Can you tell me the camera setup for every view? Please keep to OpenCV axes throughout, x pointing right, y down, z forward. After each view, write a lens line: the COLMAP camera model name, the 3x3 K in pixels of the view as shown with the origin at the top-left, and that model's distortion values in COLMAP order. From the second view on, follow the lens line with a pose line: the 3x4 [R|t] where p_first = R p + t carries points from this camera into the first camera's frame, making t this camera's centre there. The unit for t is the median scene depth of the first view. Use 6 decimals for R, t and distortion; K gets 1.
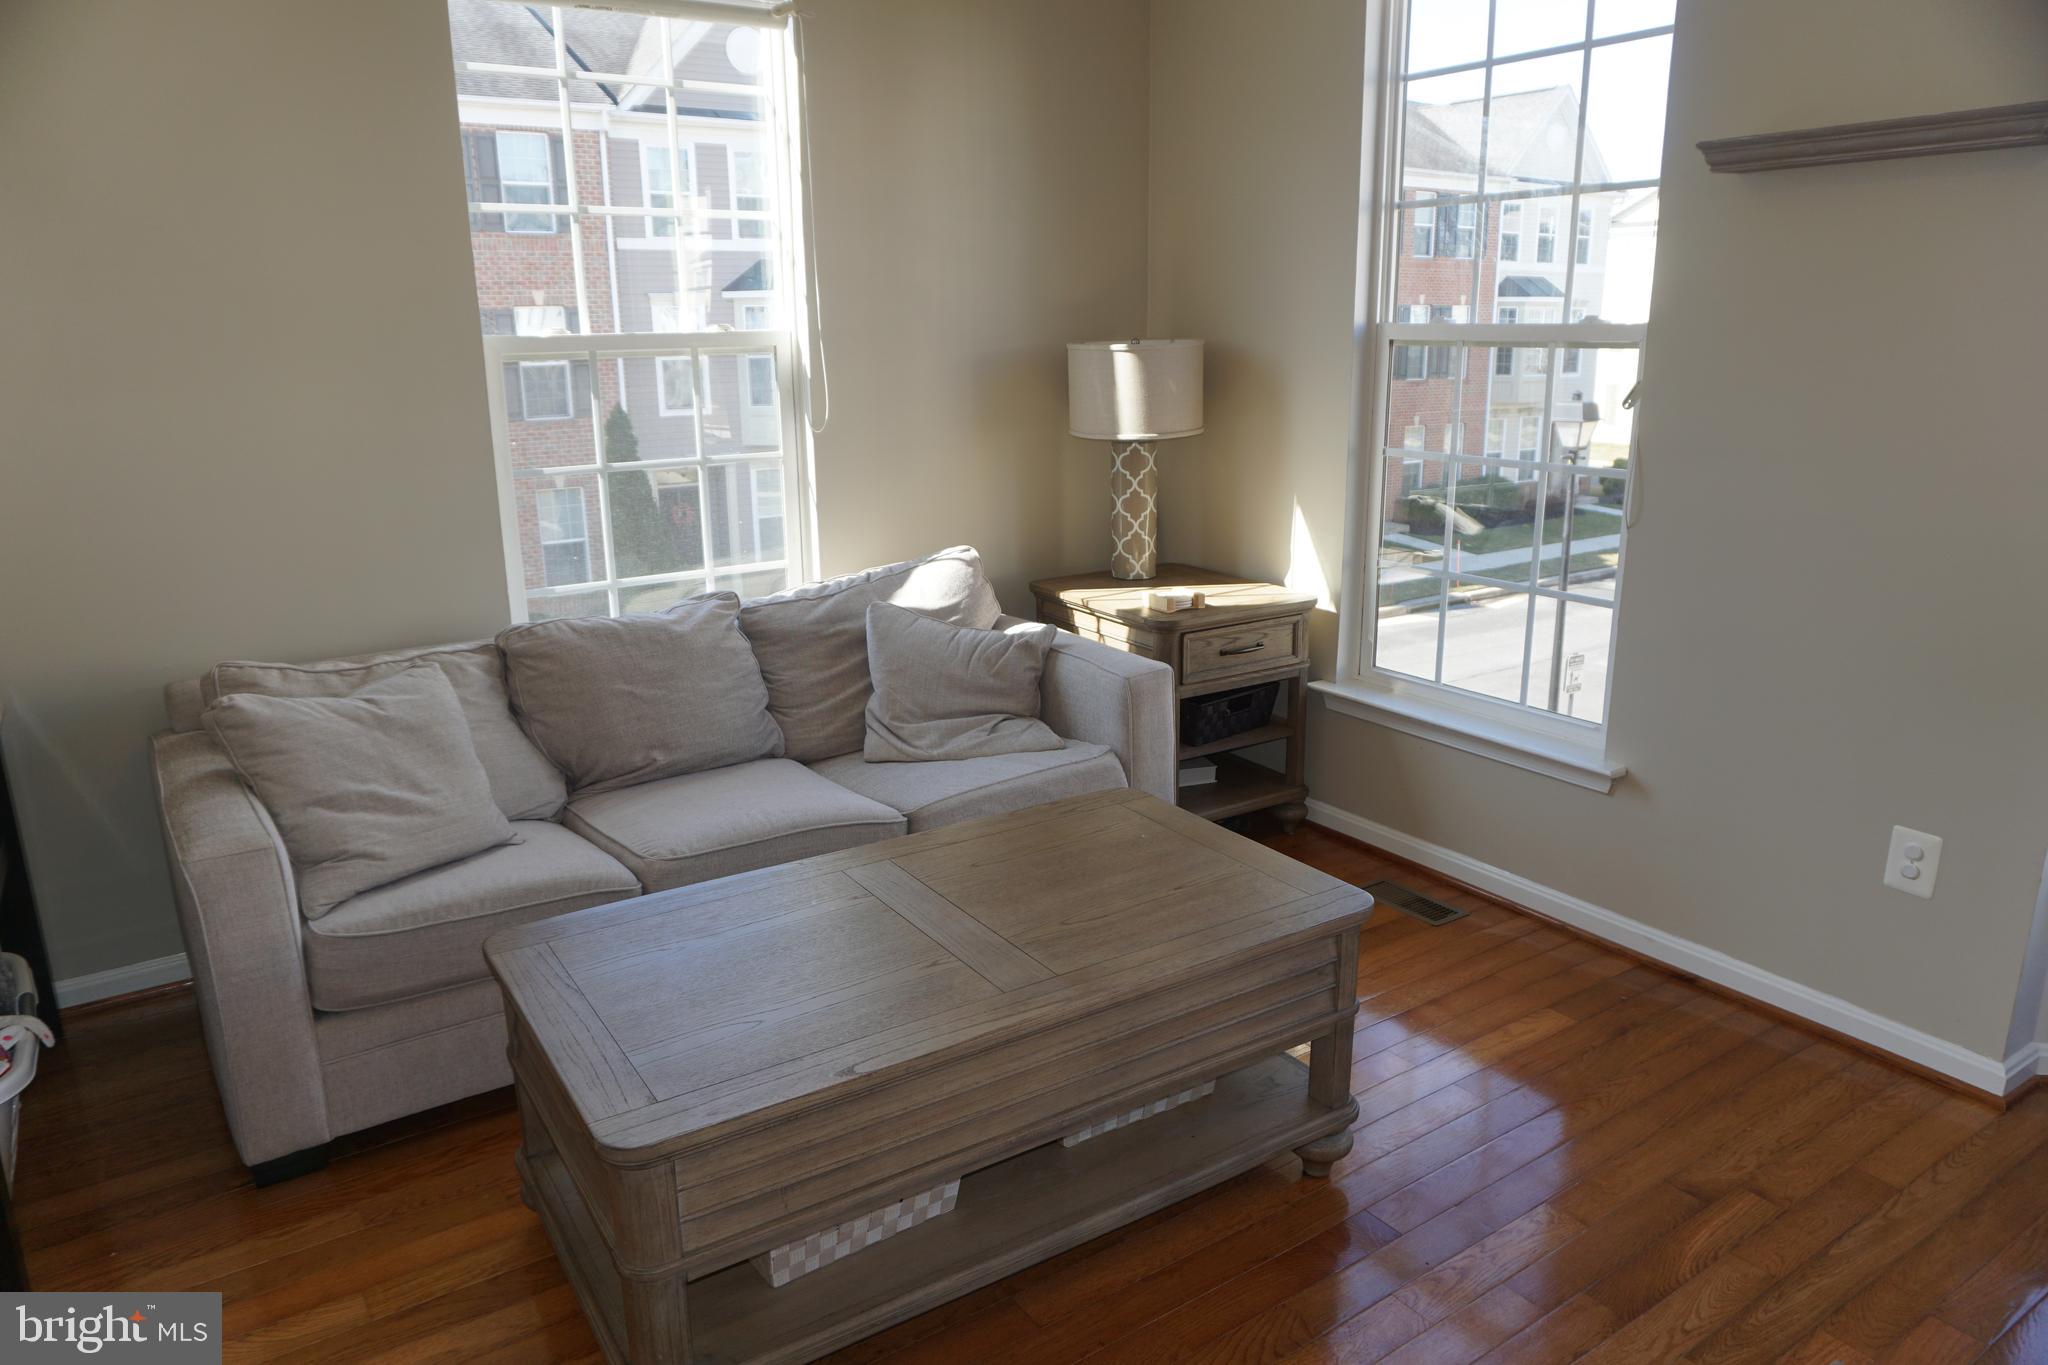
lens RADIAL K [[1370.2, 0, 1029.8], [0, 1370.2, 689.7], [0, 0, 1]] dist [-0.054352, 0.040236]
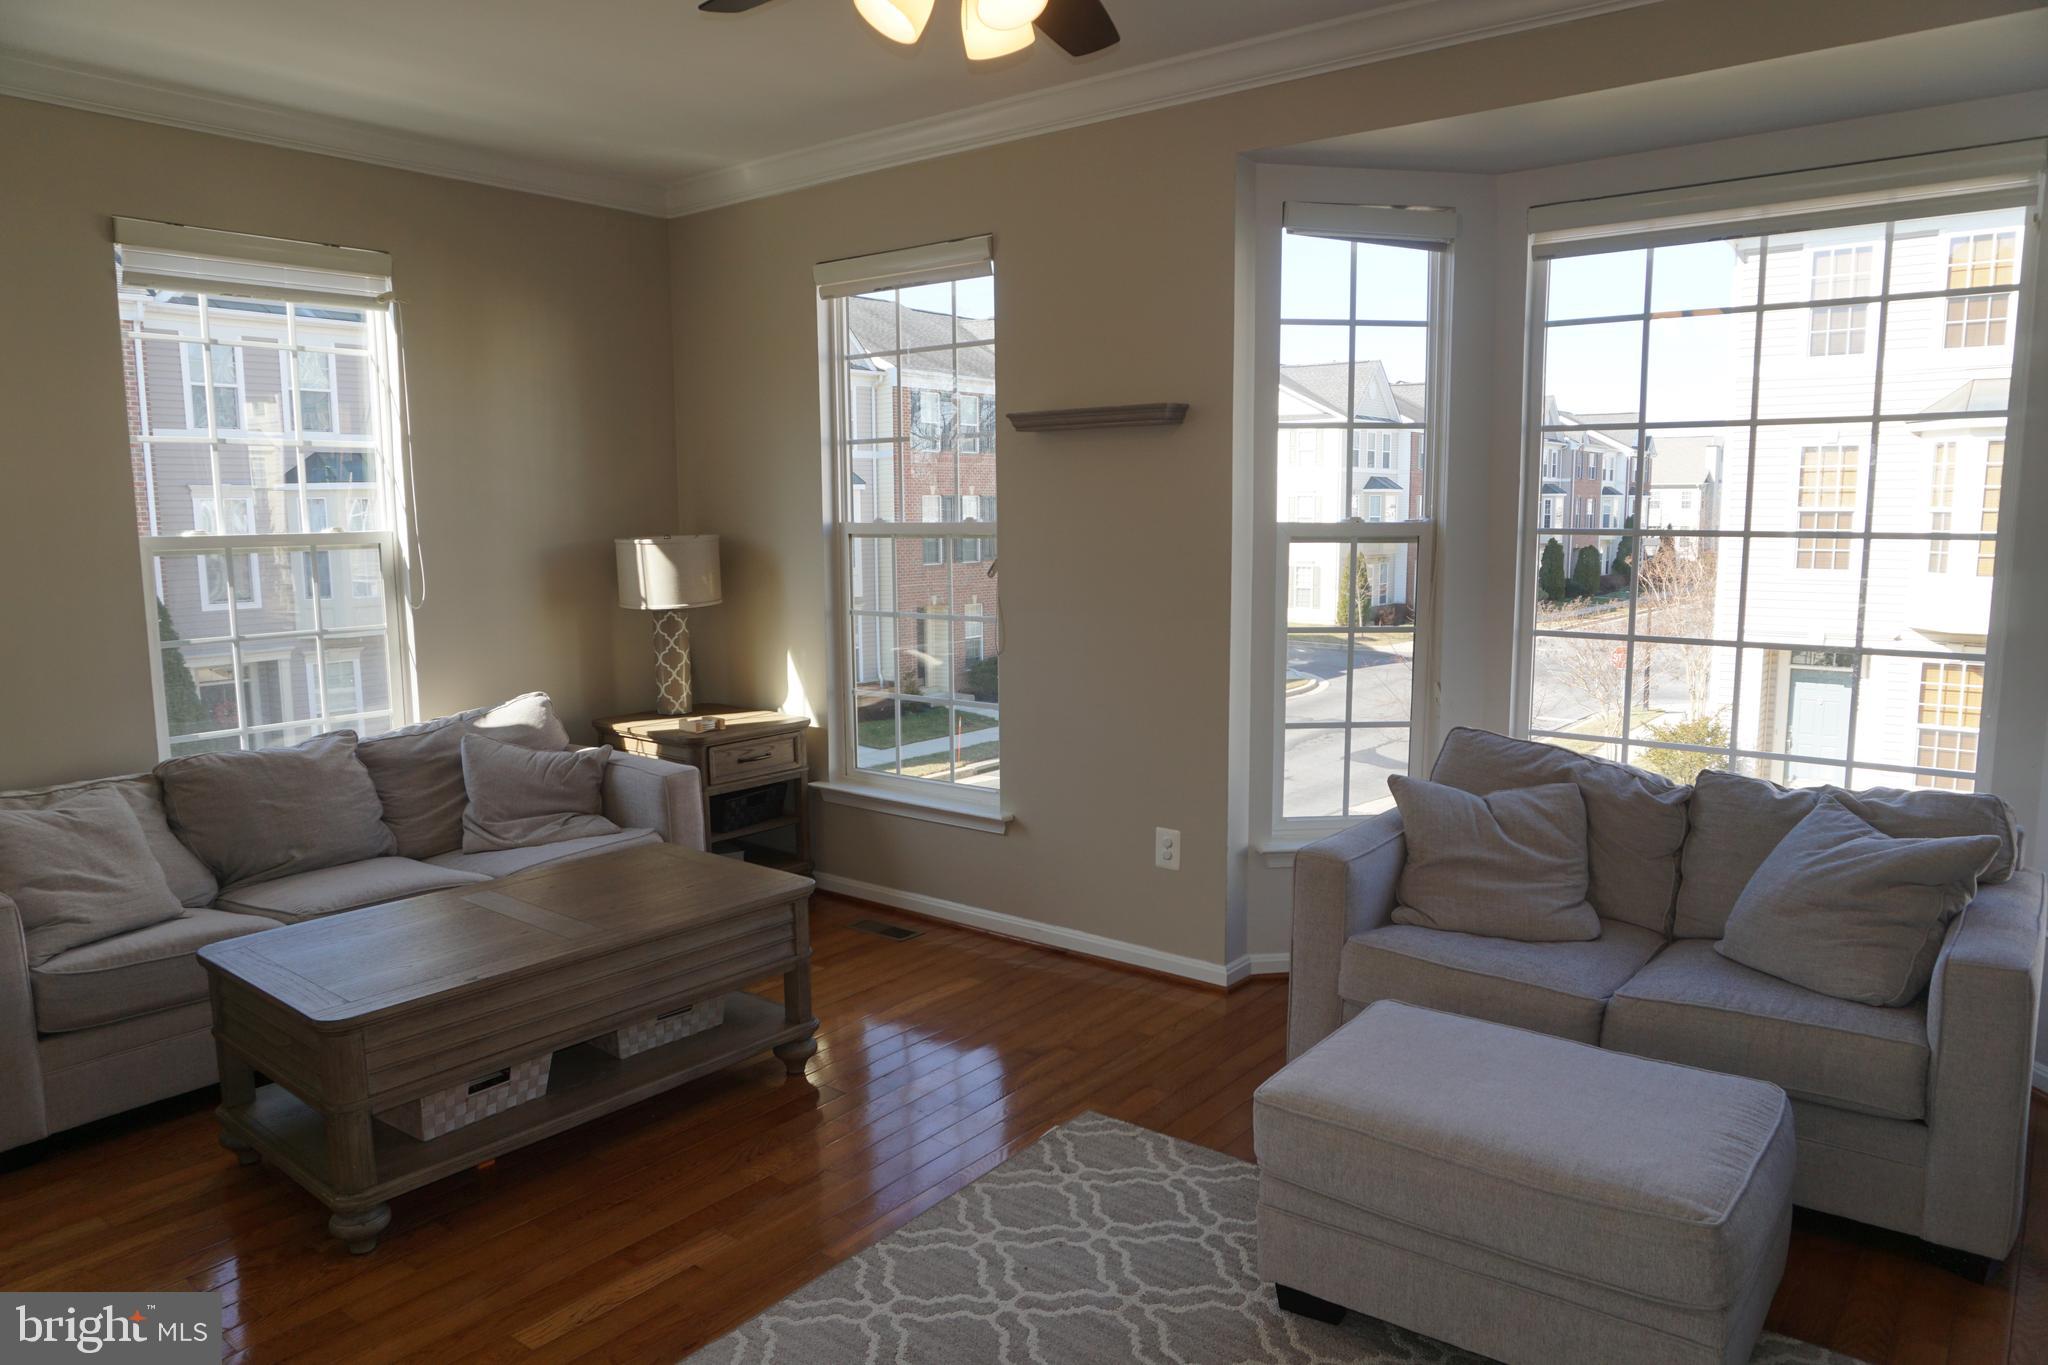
lens RADIAL K [[1370.2, 0, 1019.9], [0, 1370.2, 687.8], [0, 0, 1]] dist [-0.054352, 0.040236]
pose [[0.956649, -0.039238, 0.288587, 0.020503], [0.077558, 0.989424, -0.122573, 0.101037], [-0.280726, 0.139641, 0.949575, -0.425406]]
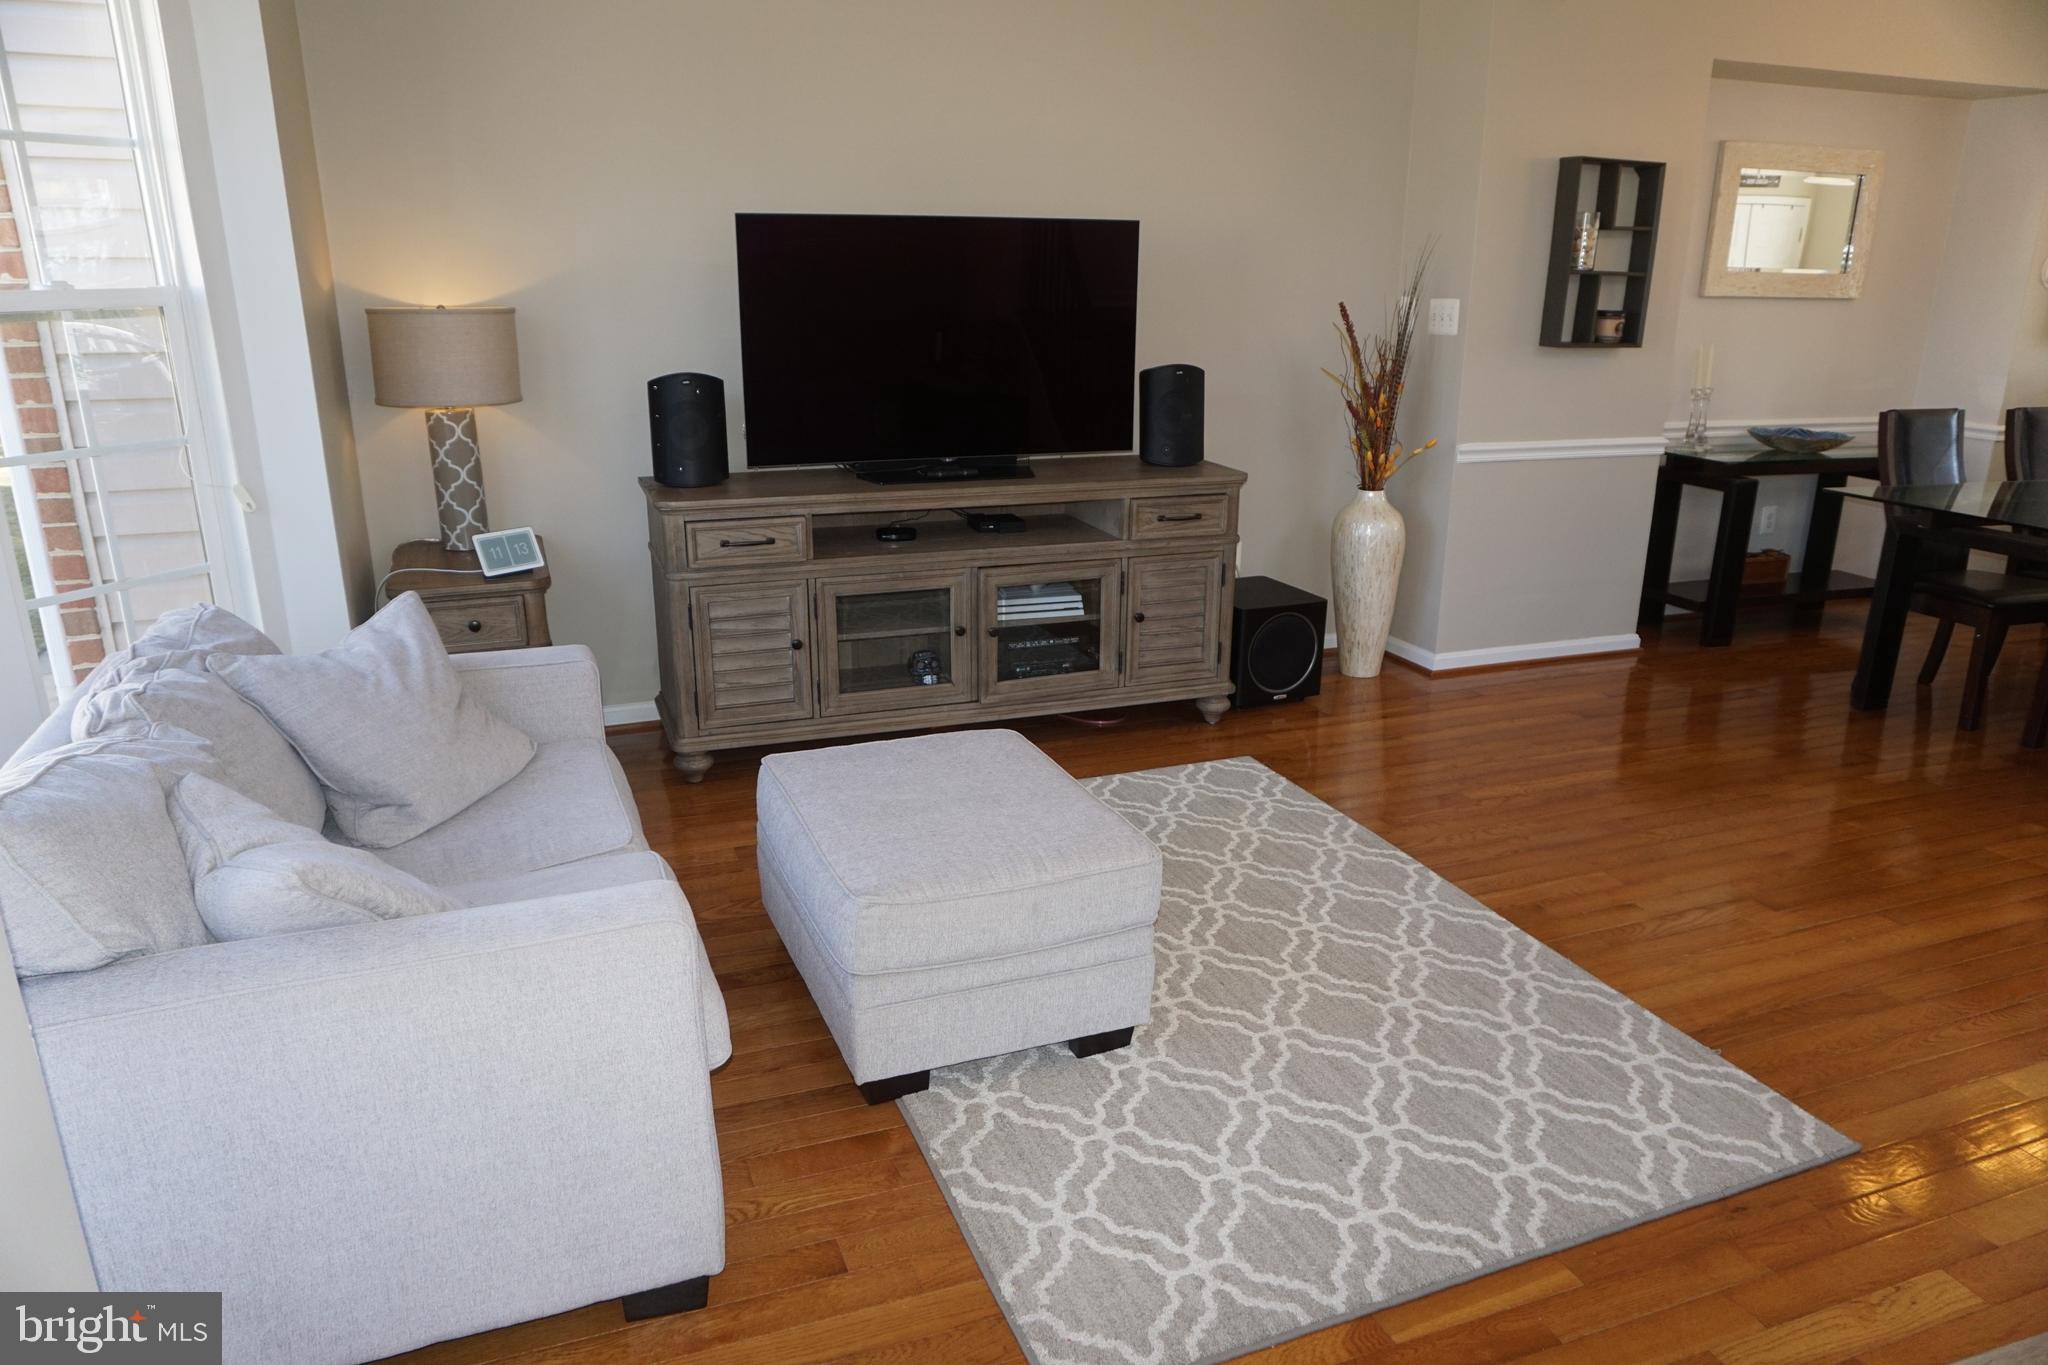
lens RADIAL K [[1370.2, 0, 1027.6], [0, 1370.2, 681.9], [0, 0, 1]] dist [-0.054352, 0.040236]
pose [[-0.972755, -0.062116, 0.223360, 0.264881], [0.067147, 0.846658, 0.527885, -0.255285], [-0.221899, 0.528500, -0.819419, 0.898931]]
